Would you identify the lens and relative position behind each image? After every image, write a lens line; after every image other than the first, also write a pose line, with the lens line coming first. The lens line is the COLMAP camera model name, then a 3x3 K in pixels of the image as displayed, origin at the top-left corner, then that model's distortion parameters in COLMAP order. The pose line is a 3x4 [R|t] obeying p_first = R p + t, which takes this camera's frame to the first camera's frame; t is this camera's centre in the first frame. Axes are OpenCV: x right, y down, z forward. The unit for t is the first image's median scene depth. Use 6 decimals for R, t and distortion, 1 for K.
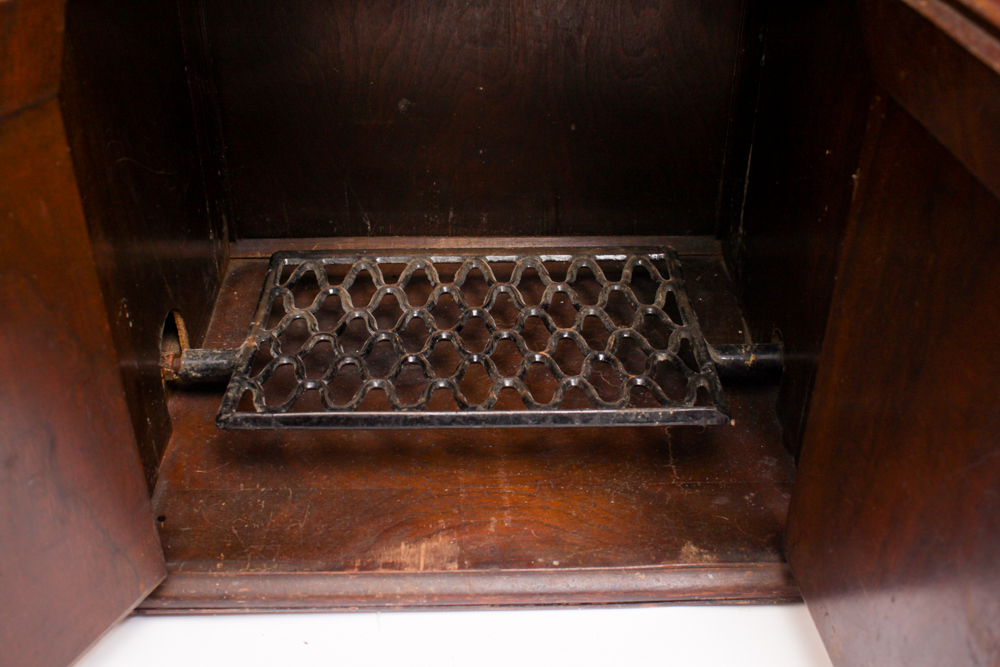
lens RADIAL K [[1169.9, 0, 506.5], [0, 1169.9, 293.8], [0, 0, 1]] dist [-0.085046, 0.000000]
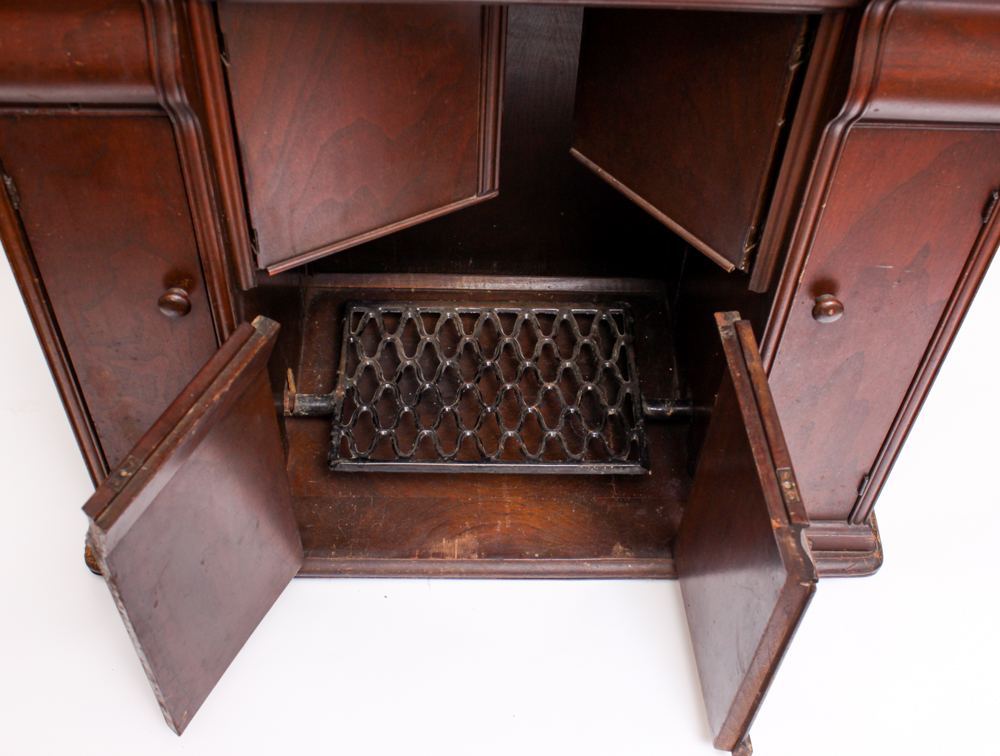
lens RADIAL K [[1230.0, 0, 524.8], [0, 1230.0, 366.2], [0, 0, 1]] dist [-0.080323, 0.000000]
pose [[0.999105, 0.029089, 0.030718, -0.033813], [-0.036658, 0.957710, 0.285391, -0.490840], [-0.021117, -0.286262, 0.957919, -0.559577]]
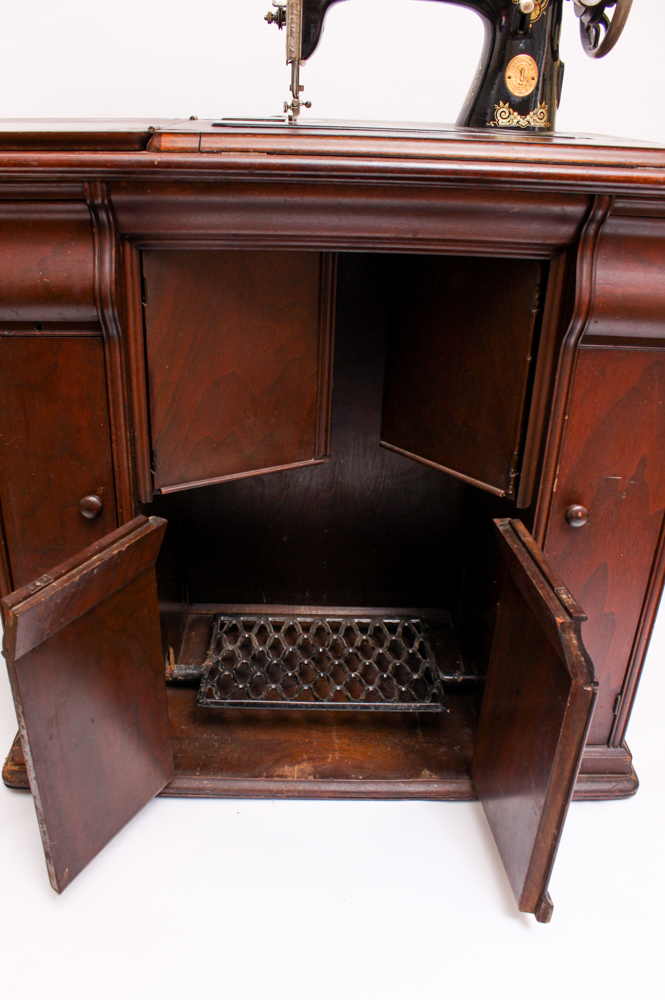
lens RADIAL K [[833.6, 0, 312.7], [0, 833.6, 502.8], [0, 0, 1]] dist [-0.153690, 0.108955]
pose [[0.999536, 0.027533, -0.013000, -0.034352], [-0.028934, 0.991859, -0.124013, -0.064167], [0.009480, 0.124332, 0.992195, -0.468831]]
